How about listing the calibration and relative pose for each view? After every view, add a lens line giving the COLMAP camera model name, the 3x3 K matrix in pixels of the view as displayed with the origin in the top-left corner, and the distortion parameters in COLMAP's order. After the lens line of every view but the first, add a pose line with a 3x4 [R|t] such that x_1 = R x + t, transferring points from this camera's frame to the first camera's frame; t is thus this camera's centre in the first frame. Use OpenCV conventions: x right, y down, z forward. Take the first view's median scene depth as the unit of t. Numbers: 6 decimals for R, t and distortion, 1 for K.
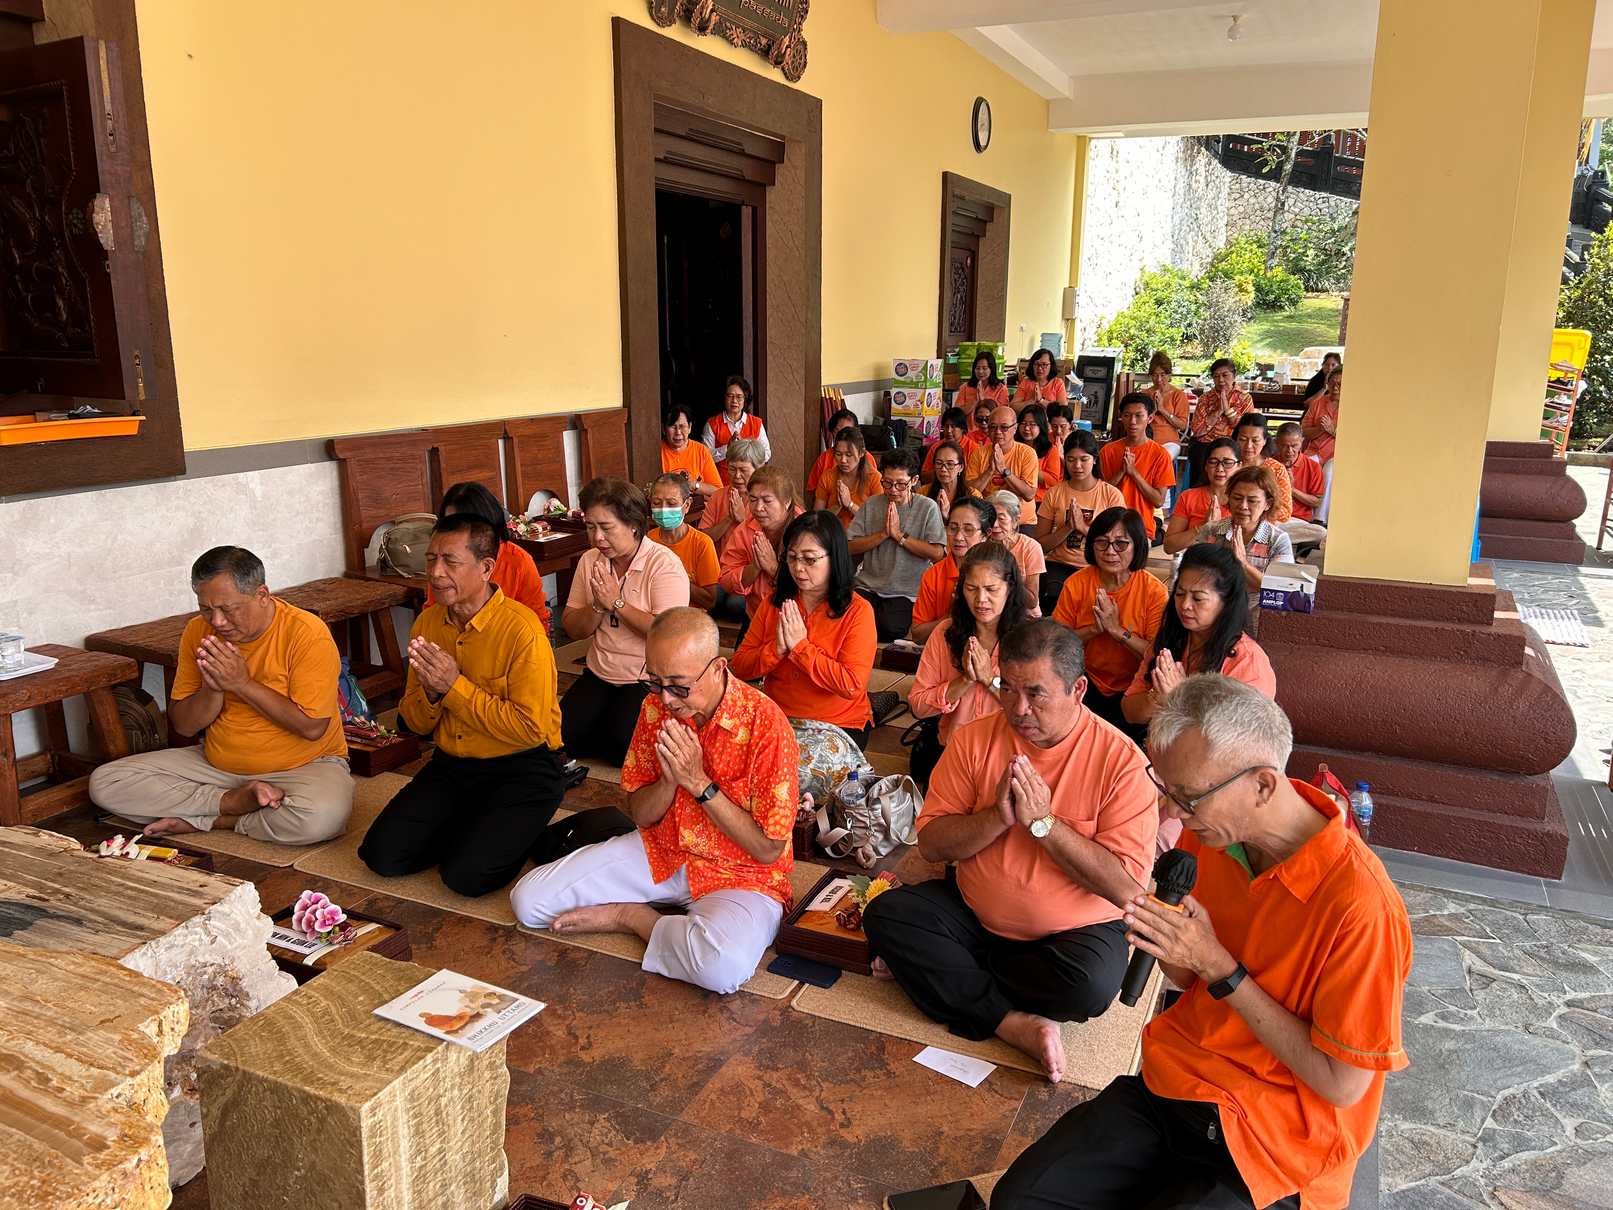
lens RADIAL K [[1196.2, 0, 806.5], [0, 1196.2, 605.0], [0, 0, 1]] dist [0.087829, -0.102457]
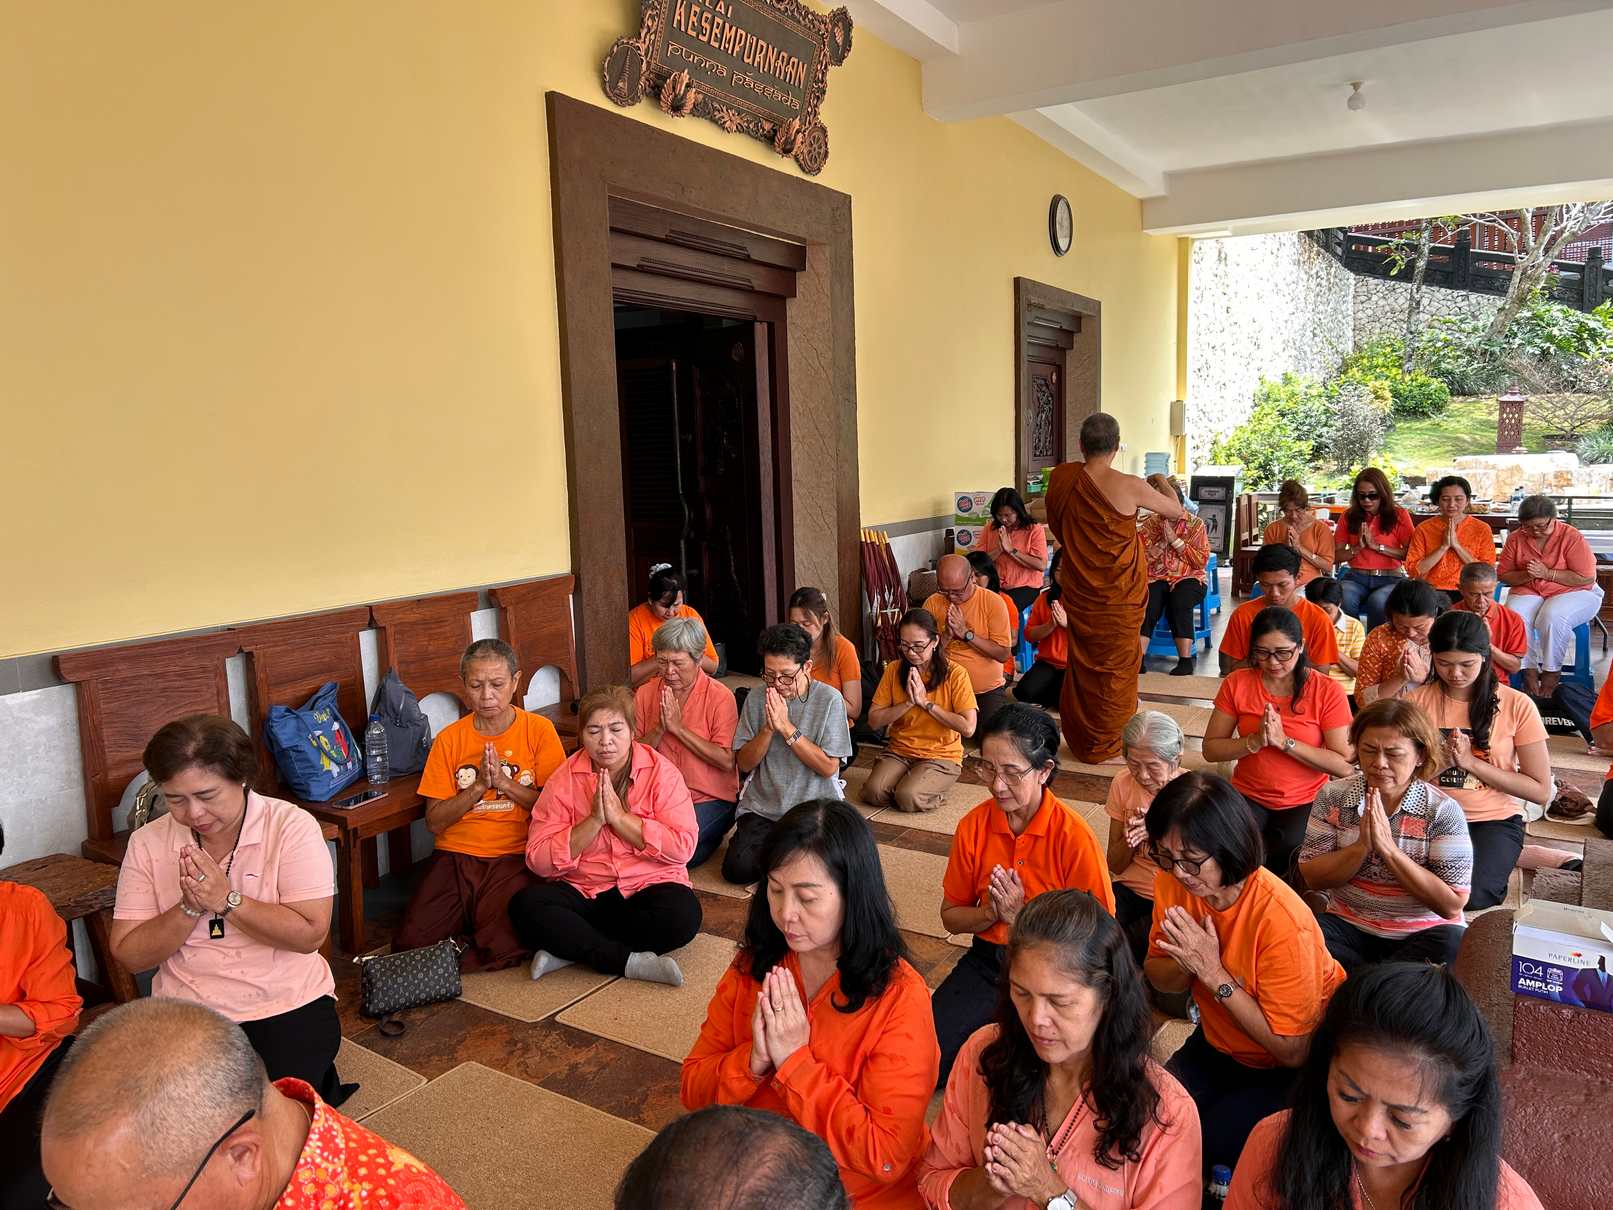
lens RADIAL K [[1196.2, 0, 806.5], [0, 1196.2, 605.0], [0, 0, 1]] dist [0.087829, -0.102457]
pose [[0.994626, -0.024926, -0.100484, 0.060549], [0.014583, 0.994637, -0.102389, -0.050197], [0.102497, 0.100374, 0.989656, 0.200033]]
